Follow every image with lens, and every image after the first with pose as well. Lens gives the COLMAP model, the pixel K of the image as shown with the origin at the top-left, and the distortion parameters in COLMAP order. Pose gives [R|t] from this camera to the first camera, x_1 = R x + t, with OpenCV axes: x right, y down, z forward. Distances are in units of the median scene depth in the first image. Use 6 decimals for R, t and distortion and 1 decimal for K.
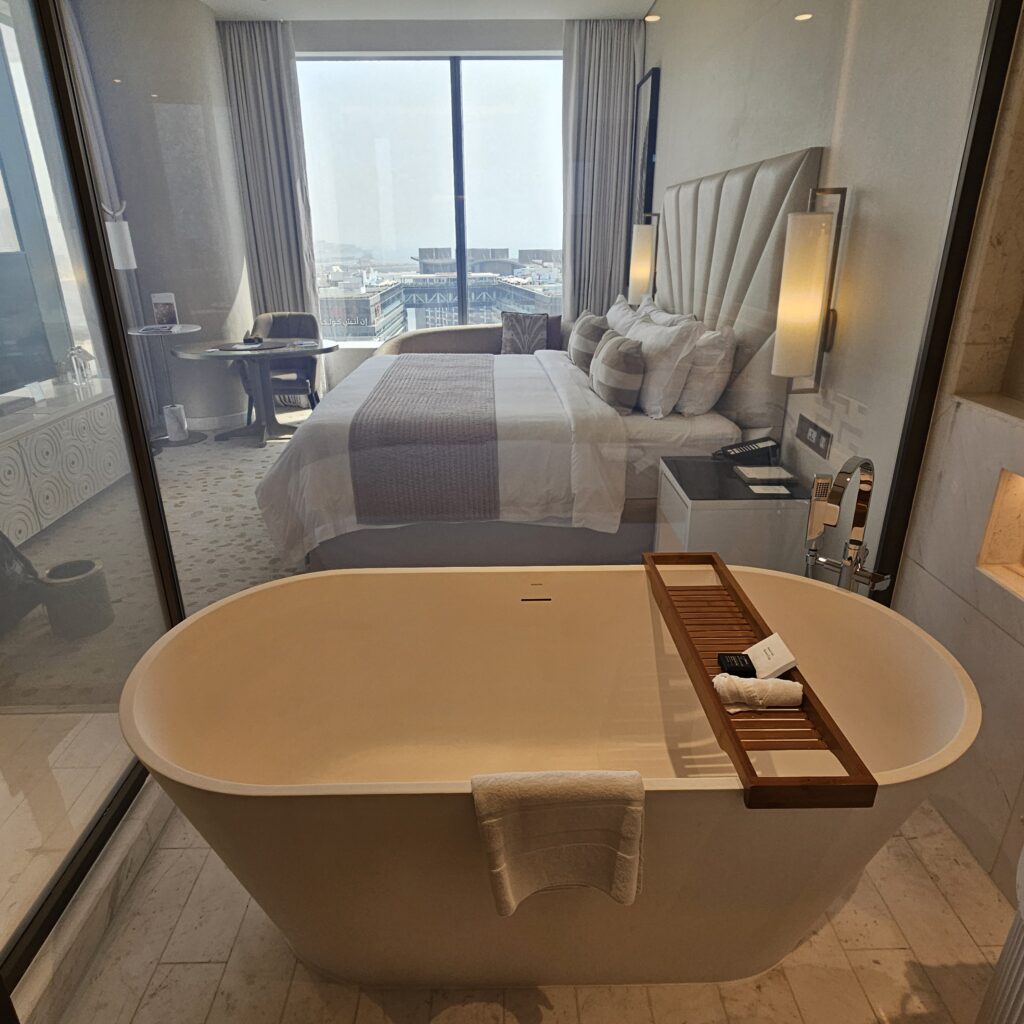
lens RADIAL K [[694.5, 0, 513.2], [0, 694.5, 507.3], [0, 0, 1]] dist [-0.008256, 0.006728]
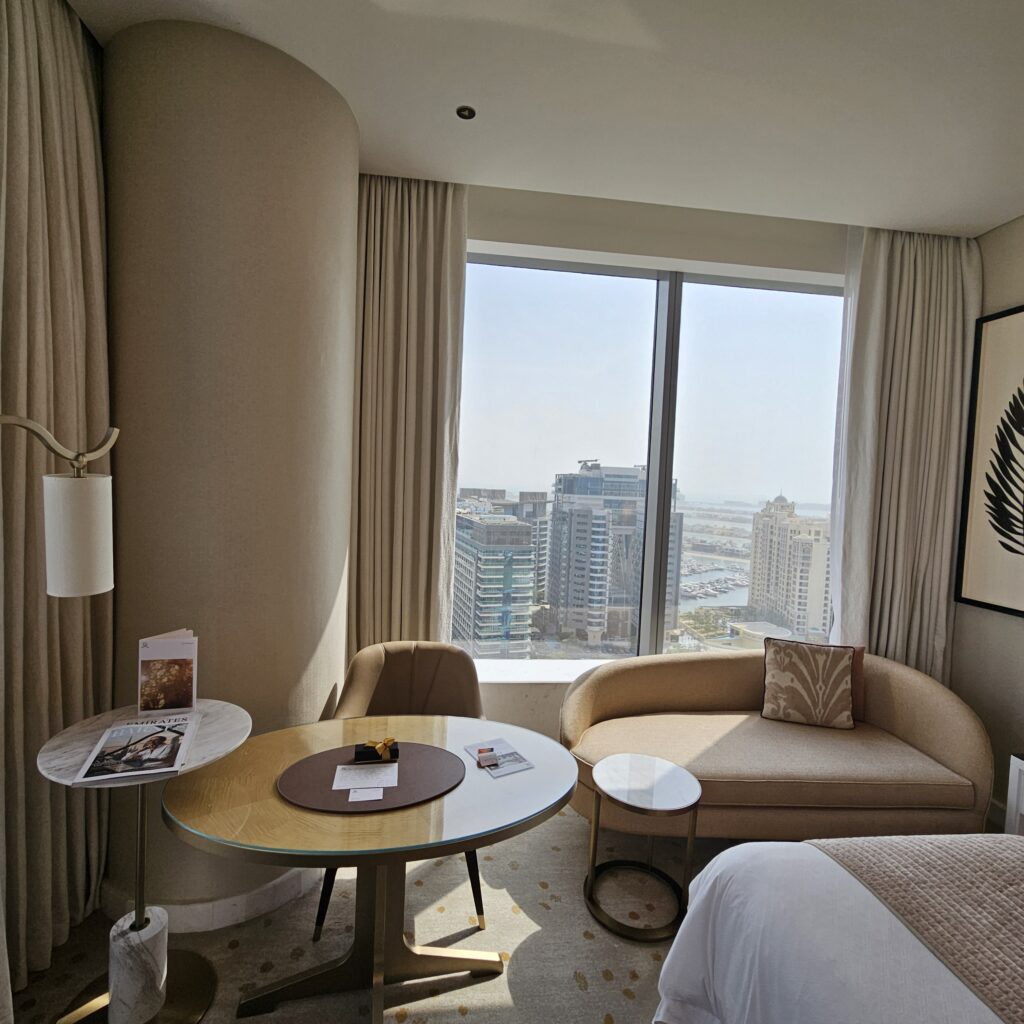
lens RADIAL K [[563.9, 0, 510.0], [0, 563.9, 510.2], [0, 0, 1]] dist [-0.005420, 0.001101]
pose [[0.993656, 0.043928, 0.103531, -0.324207], [-0.009479, 0.950001, -0.312104, -0.262585], [-0.112064, 0.309143, 0.944390, 0.603858]]
